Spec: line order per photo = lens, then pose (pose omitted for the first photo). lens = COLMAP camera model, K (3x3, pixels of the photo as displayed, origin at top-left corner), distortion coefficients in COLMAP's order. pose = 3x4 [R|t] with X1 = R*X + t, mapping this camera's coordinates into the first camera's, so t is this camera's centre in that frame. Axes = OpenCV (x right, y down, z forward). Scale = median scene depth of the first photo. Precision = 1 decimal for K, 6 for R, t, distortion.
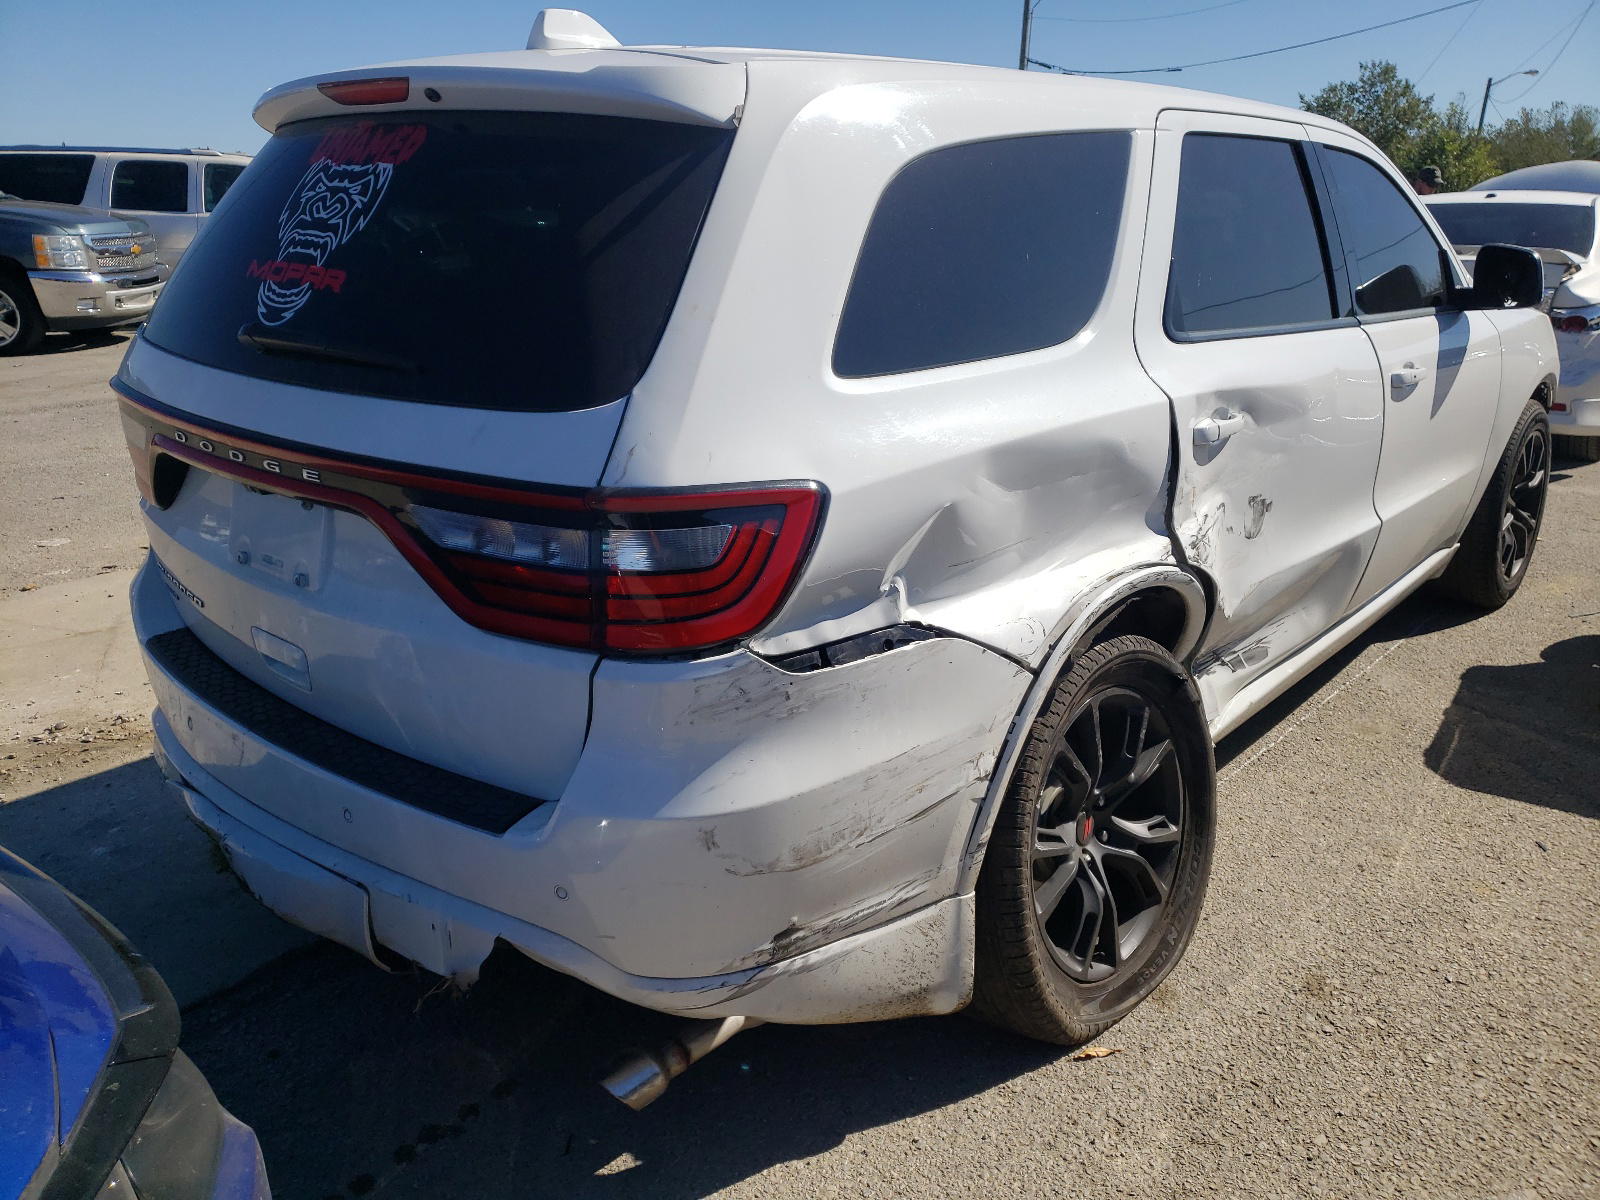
lens RADIAL K [[1276.9, 0, 800.0], [0, 1276.9, 600.0], [0, 0, 1]] dist [0.037243, 0.000411]
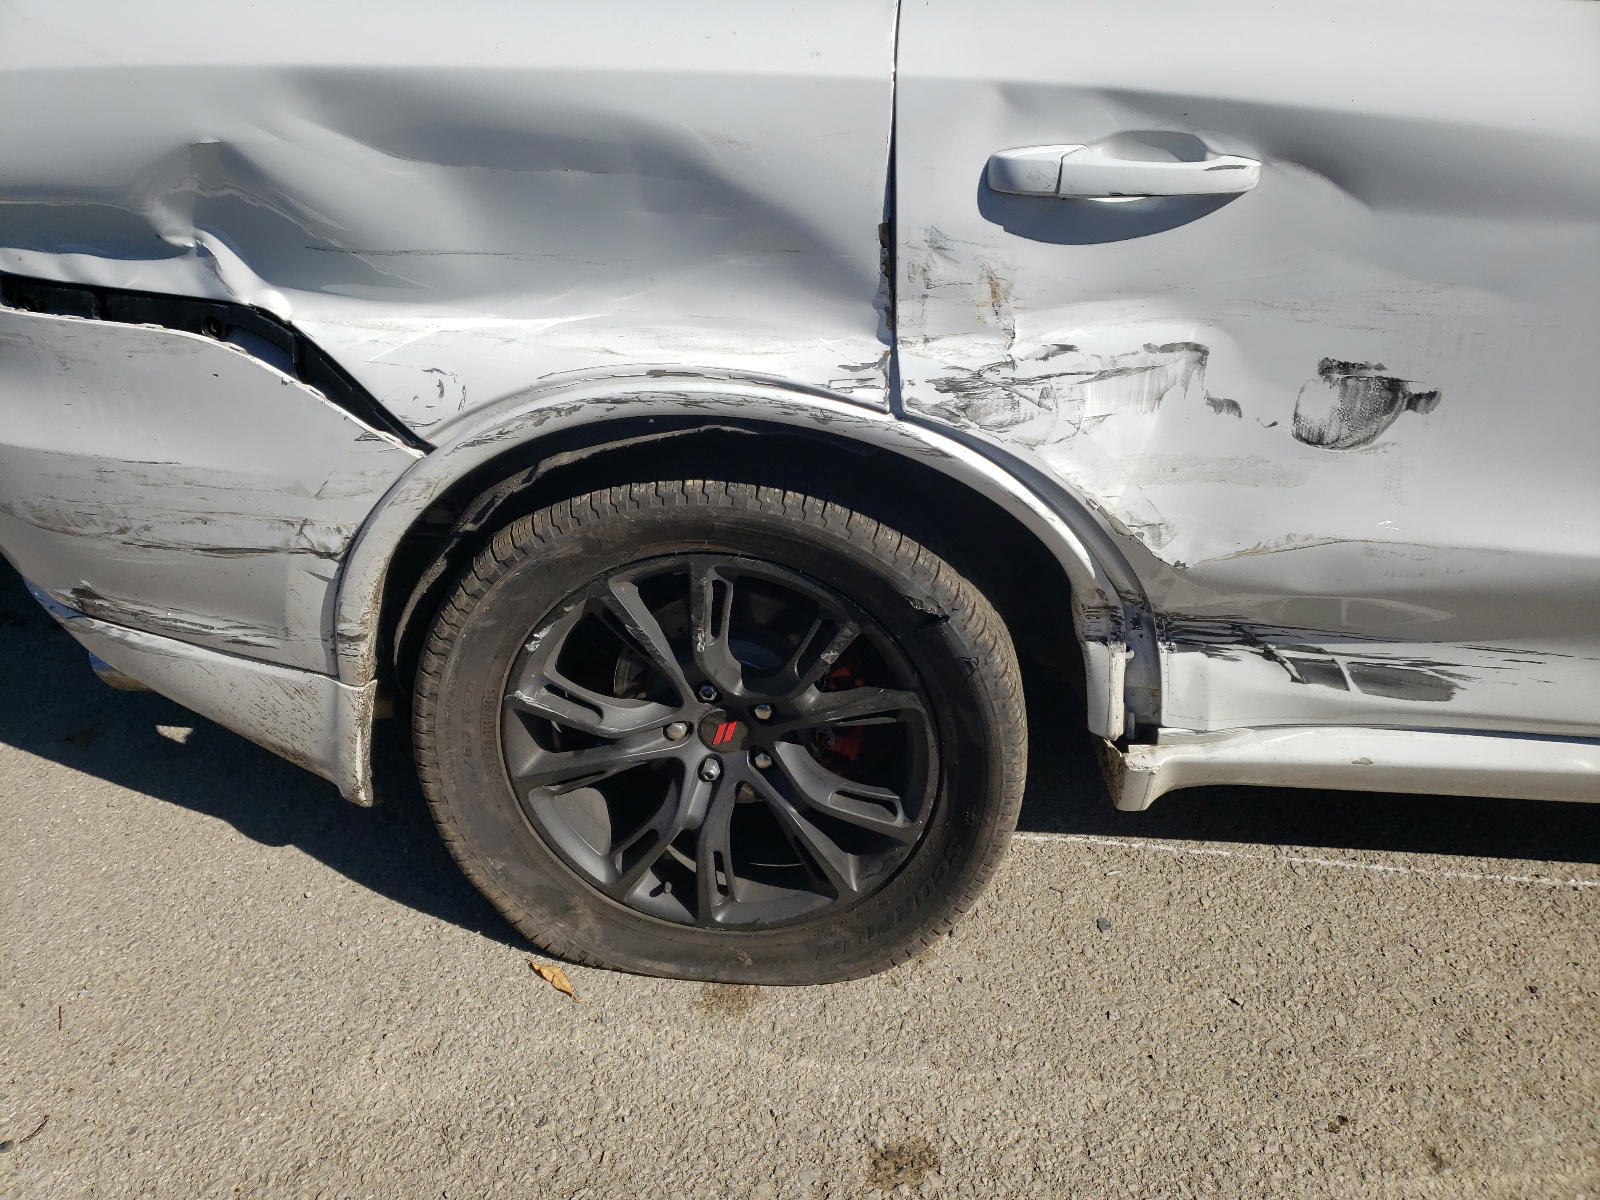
lens RADIAL K [[1276.9, 0, 800.0], [0, 1276.9, 600.0], [0, 0, 1]] dist [0.037243, 0.000411]
pose [[0.583517, 0.466315, -0.664875, 0.687195], [-0.238246, 0.880982, 0.408790, -0.172424], [0.776368, -0.080132, 0.625166, 0.646691]]
